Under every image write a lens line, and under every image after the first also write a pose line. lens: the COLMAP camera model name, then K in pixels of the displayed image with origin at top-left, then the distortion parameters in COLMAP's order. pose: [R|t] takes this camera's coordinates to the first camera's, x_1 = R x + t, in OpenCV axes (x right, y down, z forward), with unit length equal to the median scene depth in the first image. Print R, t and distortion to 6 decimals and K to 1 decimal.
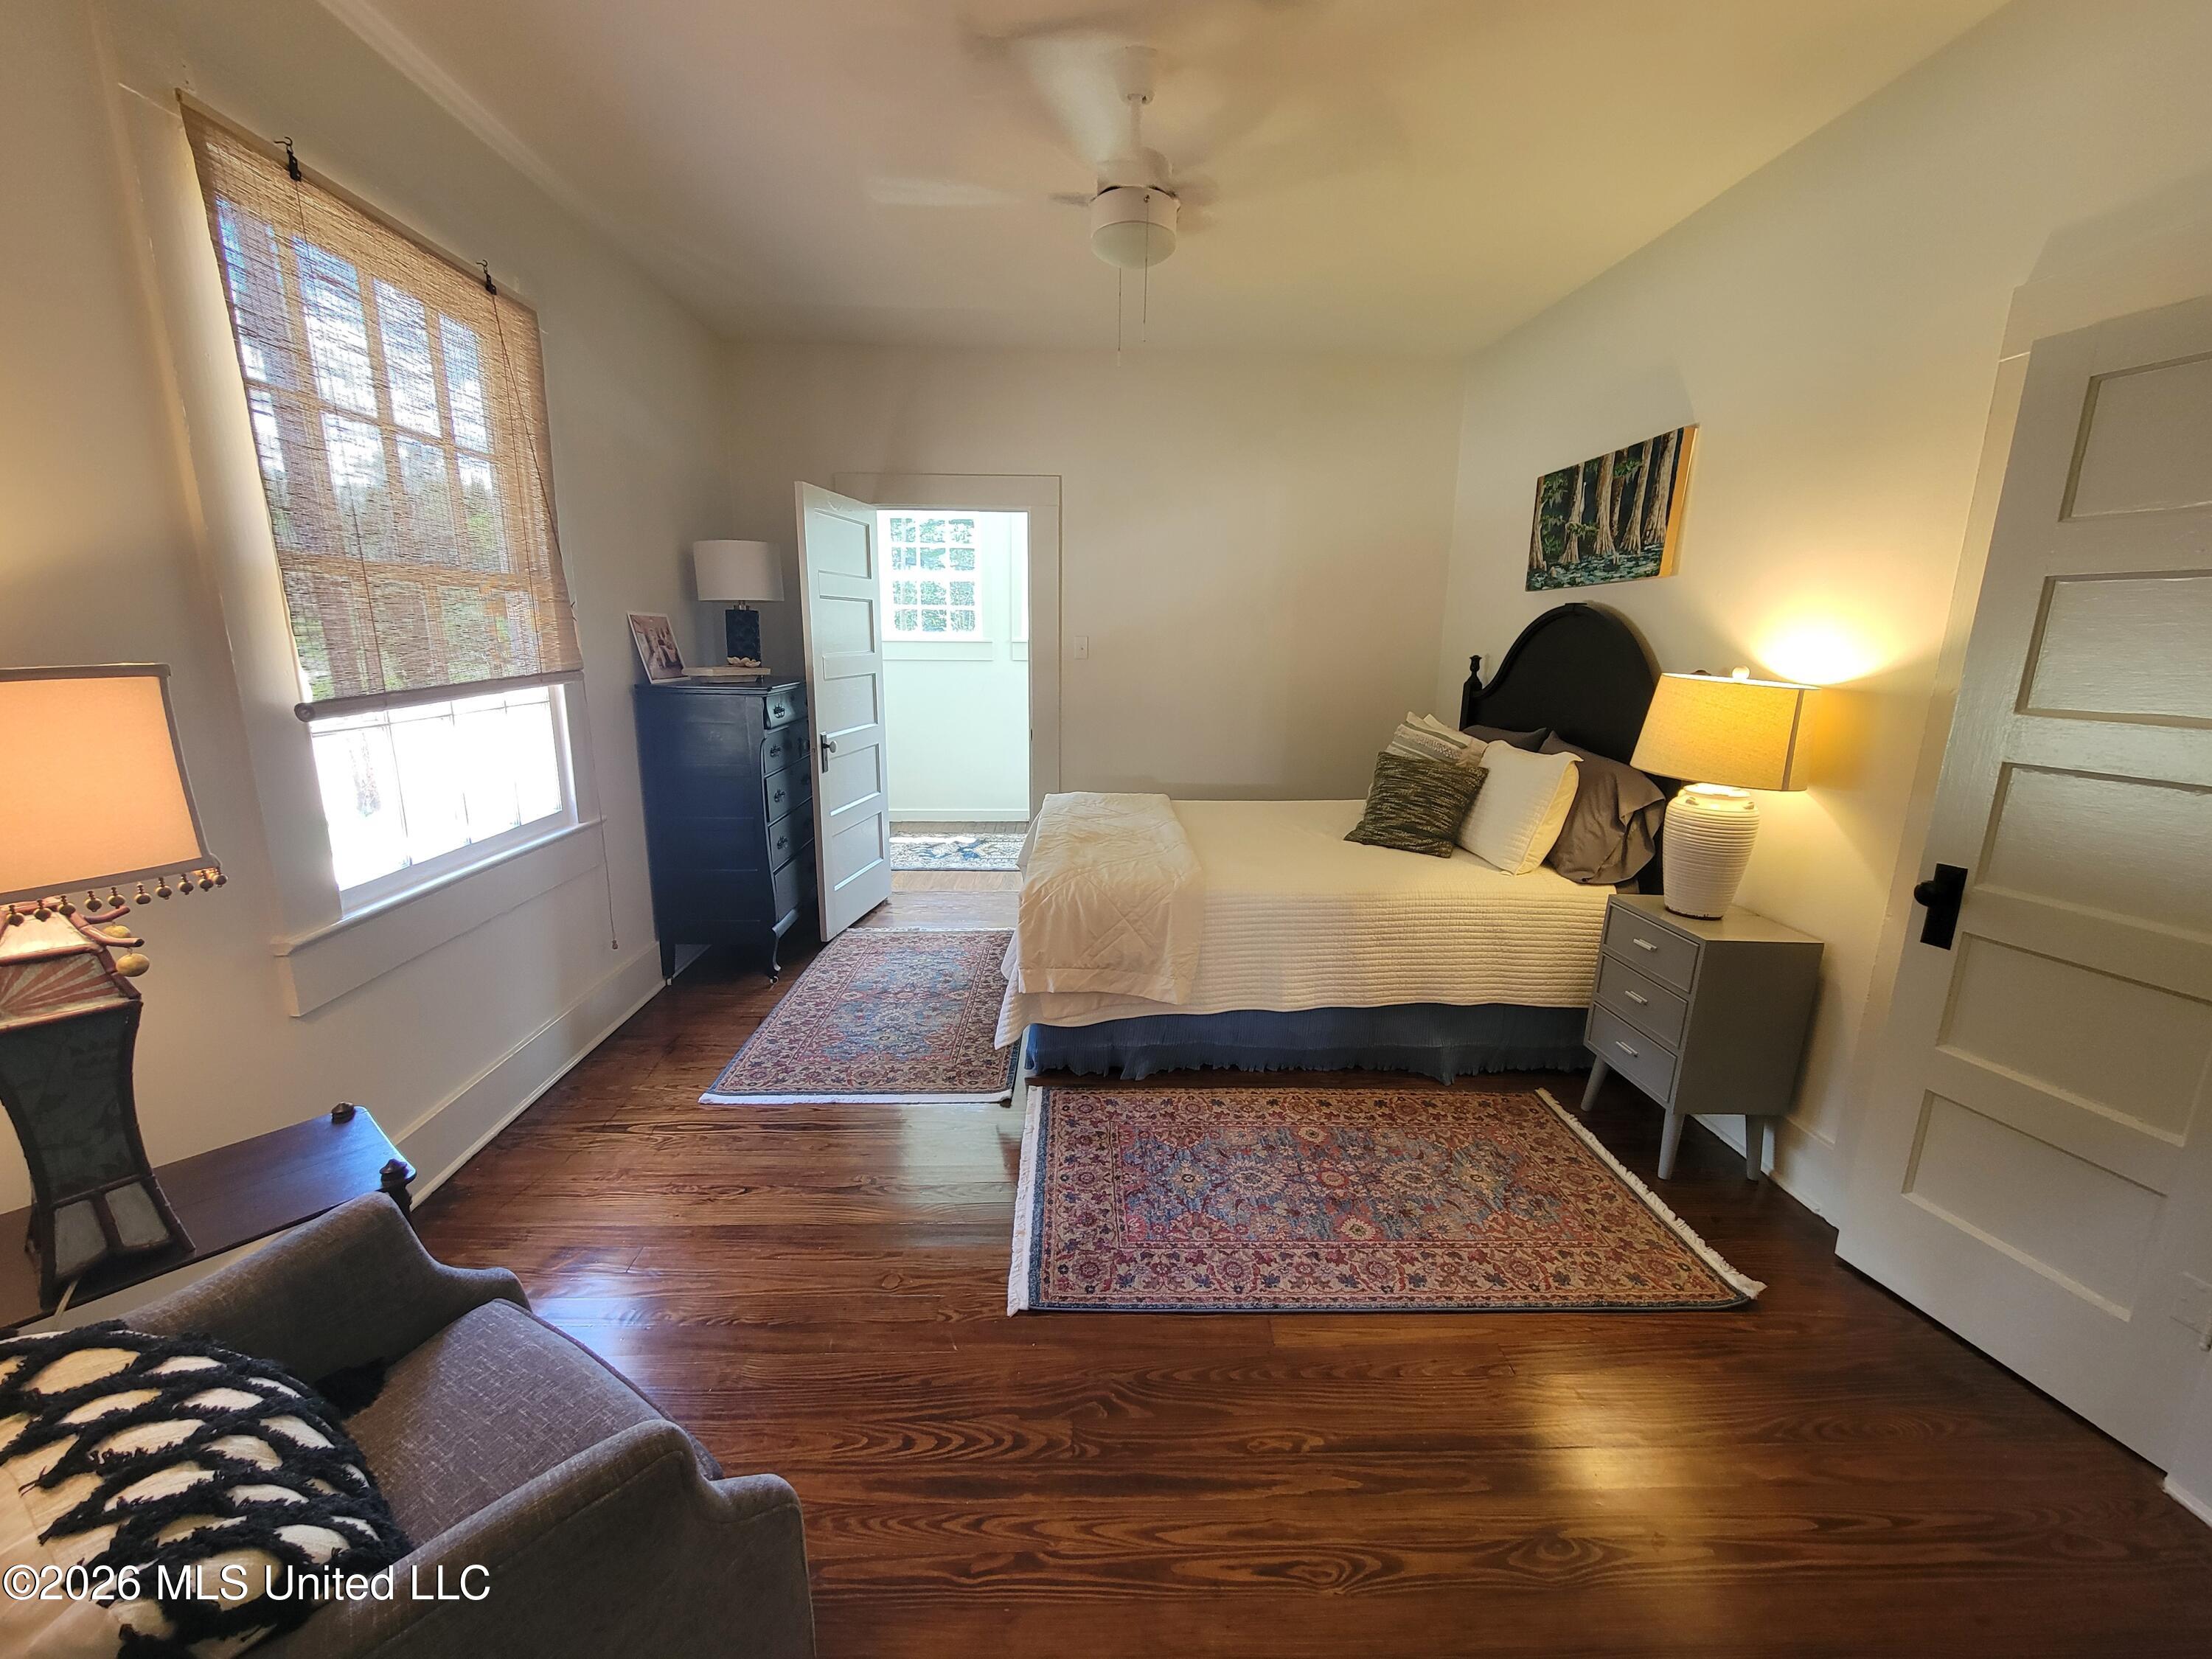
lens RADIAL K [[913.7, 0, 1098.8], [0, 913.7, 838.2], [0, 0, 1]] dist [0.000595, -0.000023]
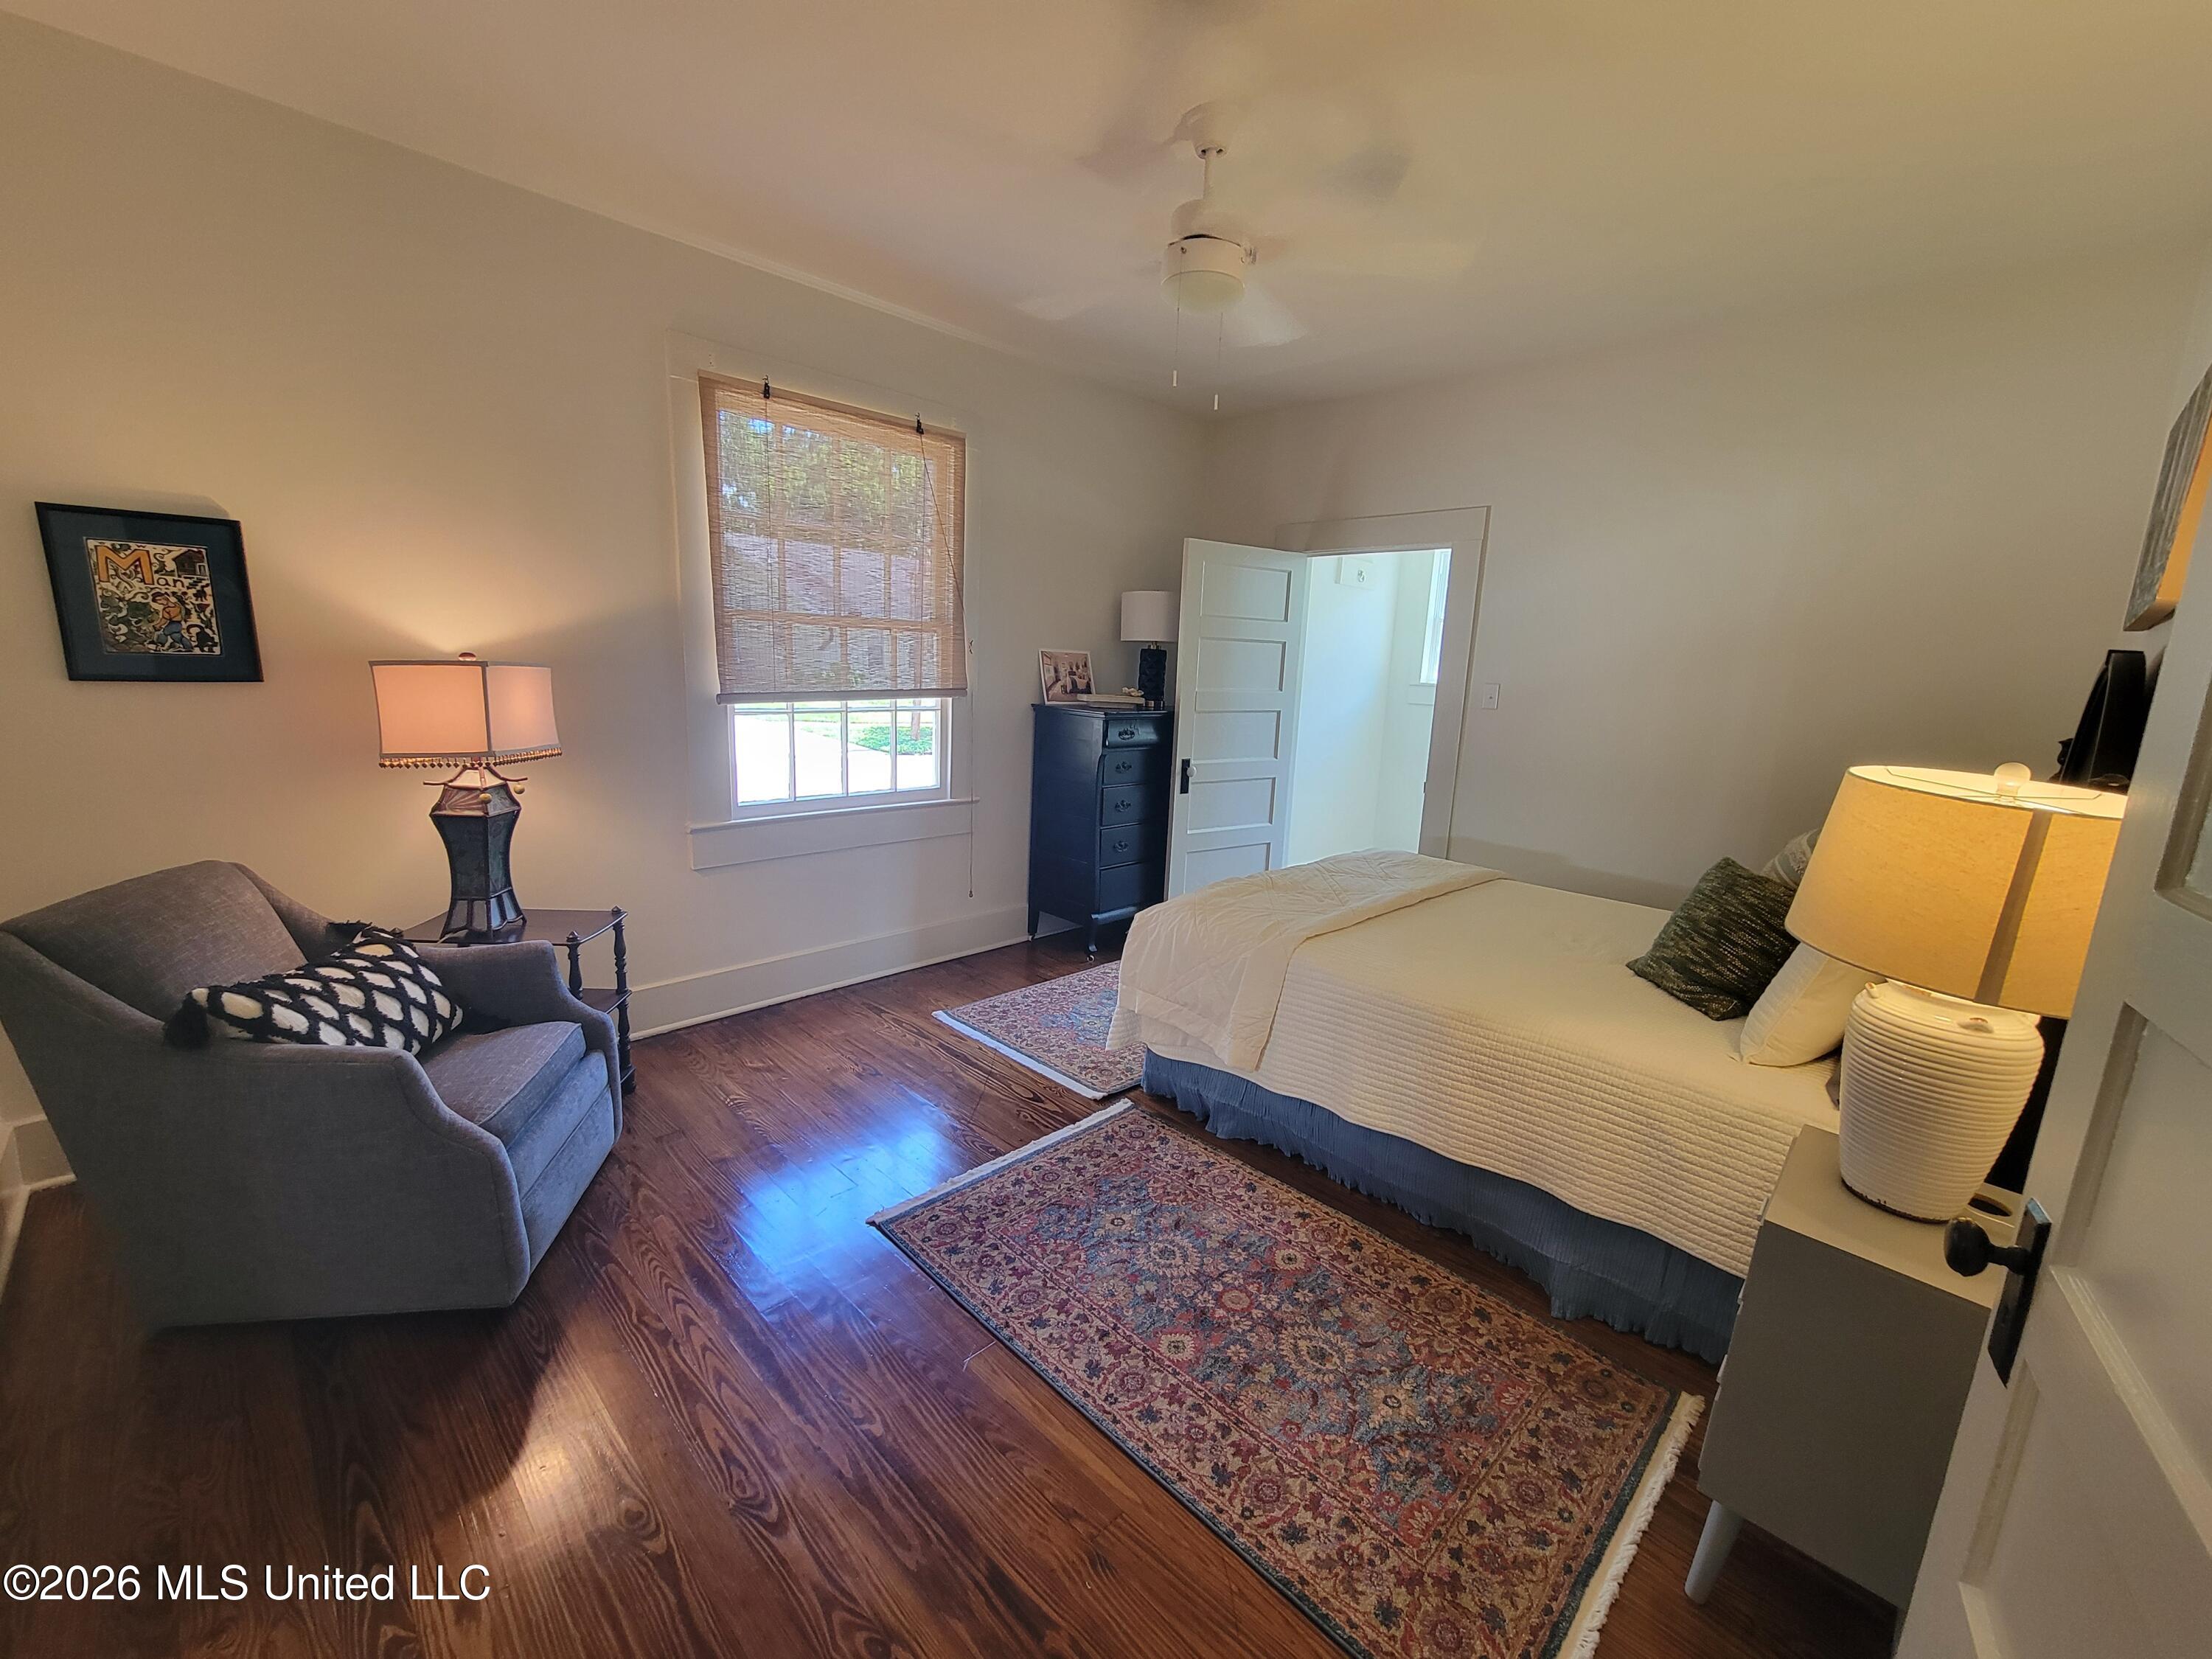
lens RADIAL K [[913.7, 0, 1098.8], [0, 913.7, 838.2], [0, 0, 1]] dist [0.000595, -0.000023]
pose [[0.676520, 0.158698, -0.719121, 0.625214], [-0.193646, 0.980475, 0.034200, -0.051868], [0.710508, 0.116118, 0.694043, 0.224052]]
